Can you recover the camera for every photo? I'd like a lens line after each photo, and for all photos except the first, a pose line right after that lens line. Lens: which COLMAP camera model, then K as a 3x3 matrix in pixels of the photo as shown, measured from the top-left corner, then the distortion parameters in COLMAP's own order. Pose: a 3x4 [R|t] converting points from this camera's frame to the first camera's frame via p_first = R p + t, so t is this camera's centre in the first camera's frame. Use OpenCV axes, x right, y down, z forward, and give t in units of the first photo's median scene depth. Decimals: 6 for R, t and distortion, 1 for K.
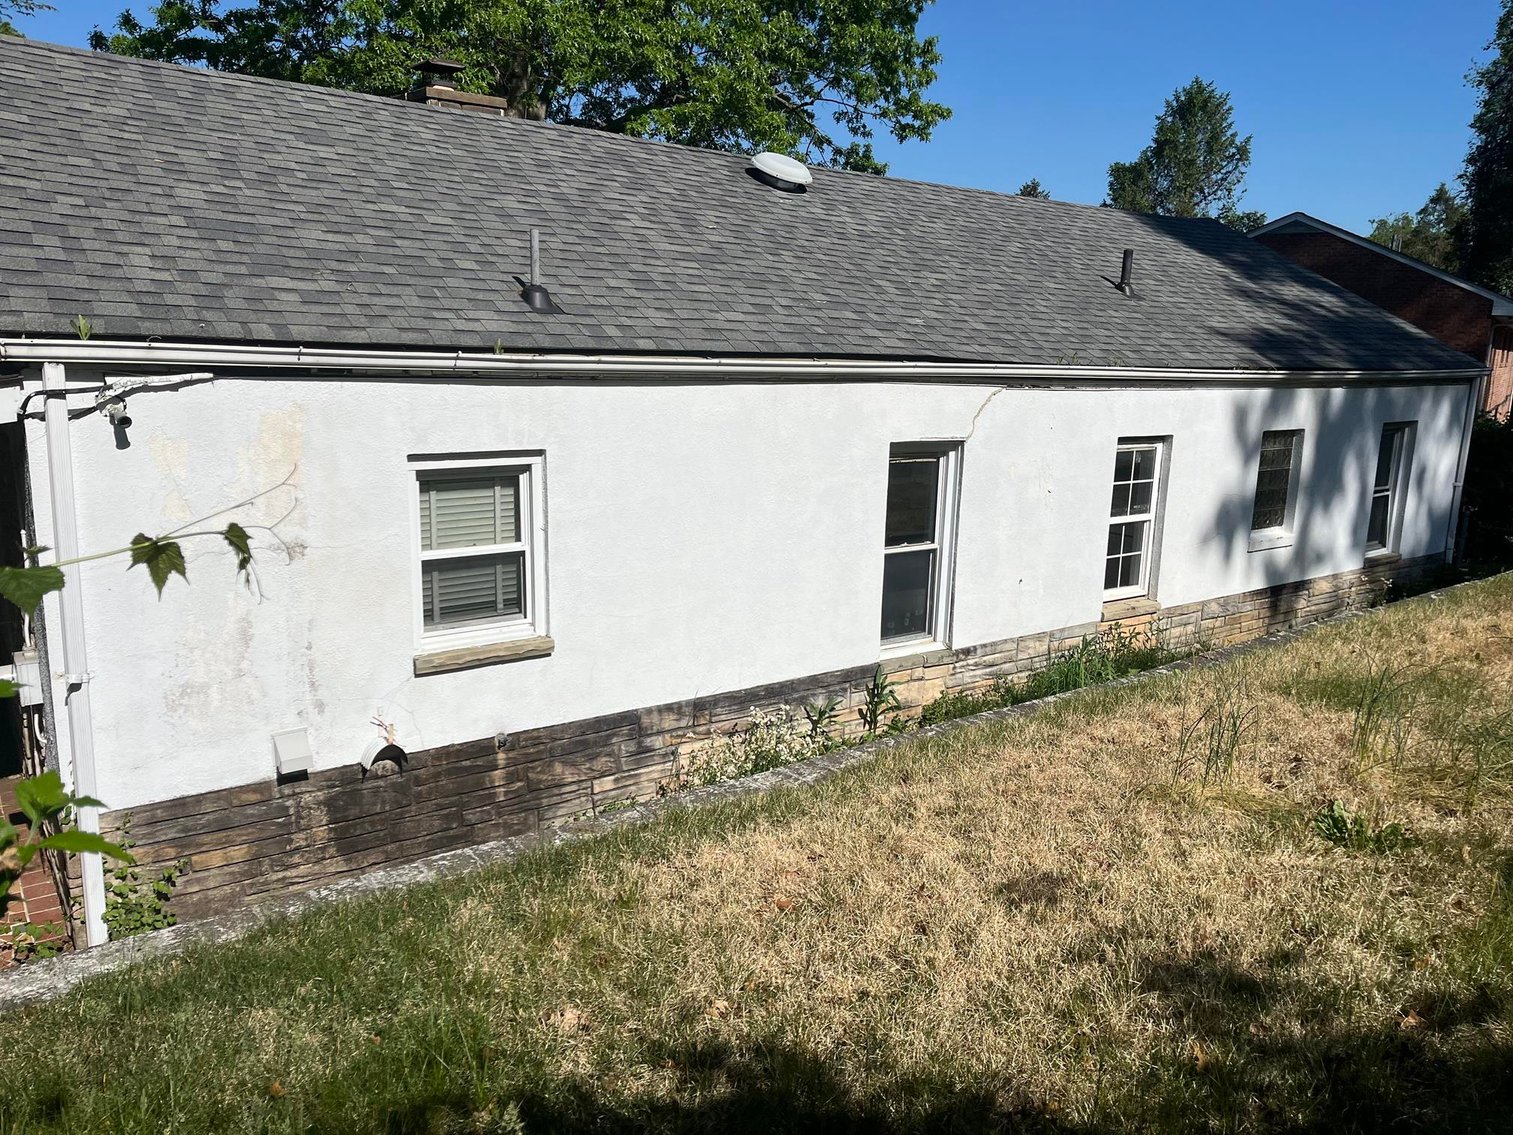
lens RADIAL K [[1153.3, 0, 759.8], [0, 1153.3, 570.2], [0, 0, 1]] dist [0.109146, -0.128080]
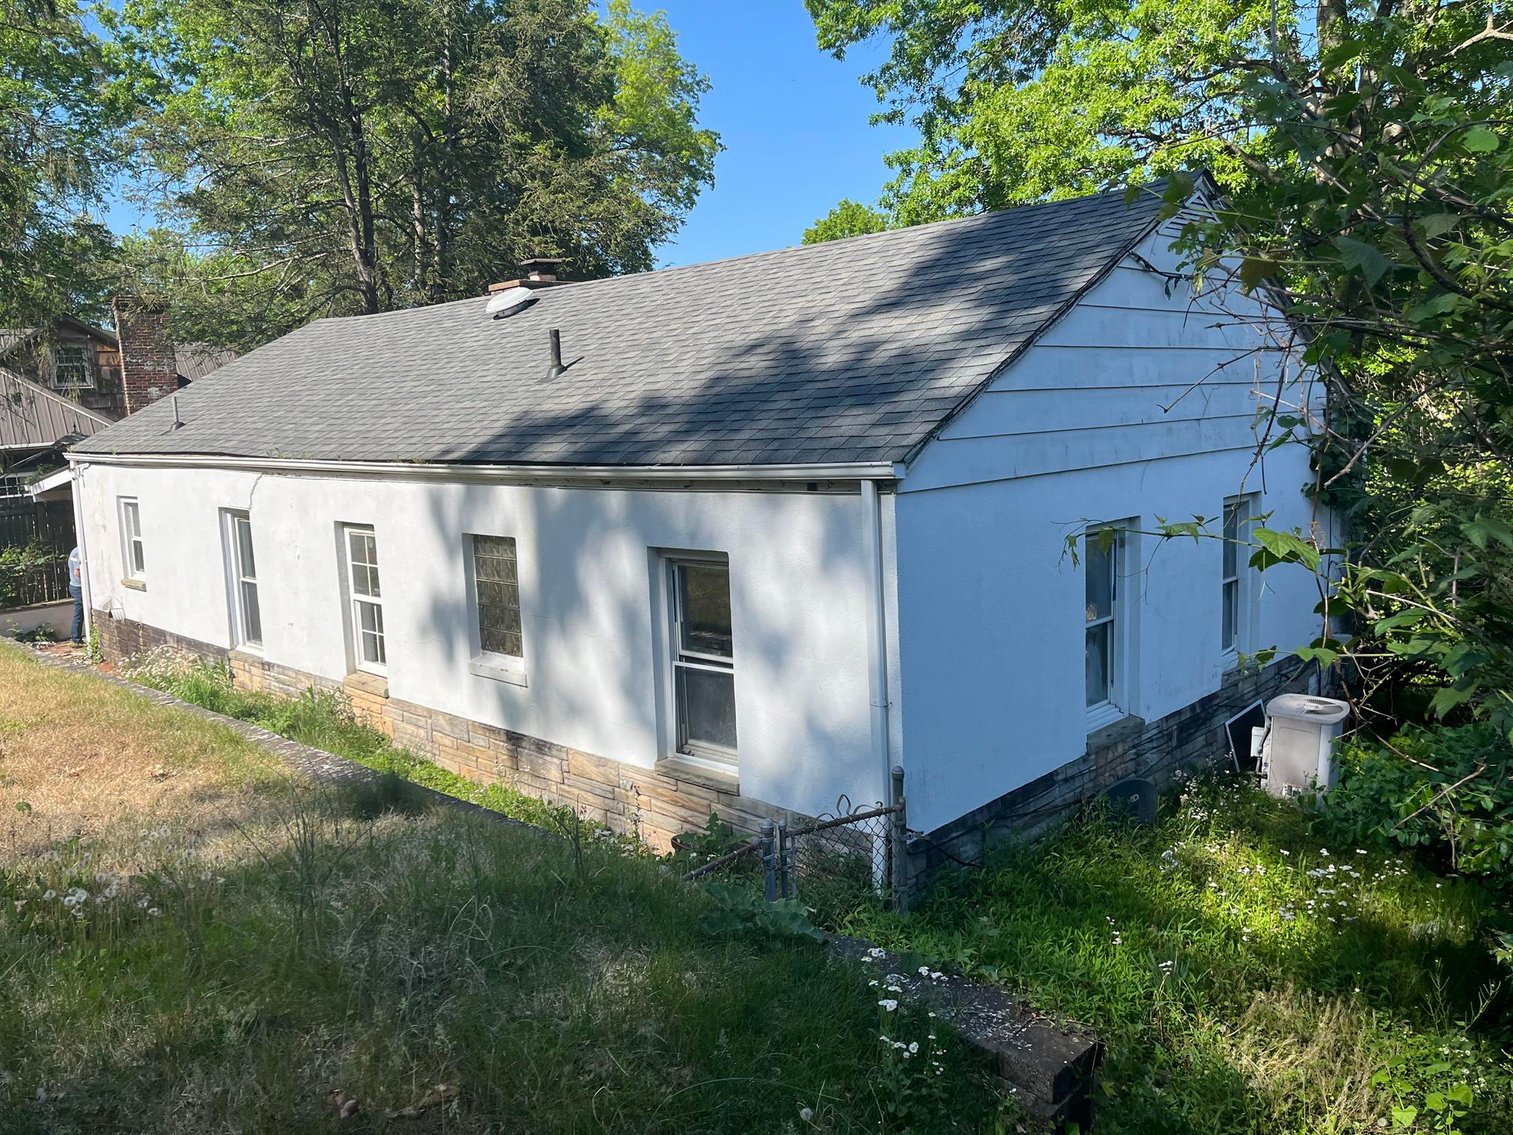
lens RADIAL K [[1153.3, 0, 759.8], [0, 1153.3, 570.2], [0, 0, 1]] dist [0.109146, -0.128080]
pose [[0.128061, 0.102001, -0.986507, 1.307780], [-0.149356, 0.985336, 0.082492, -0.195822], [0.980456, 0.136777, 0.141418, 1.108703]]
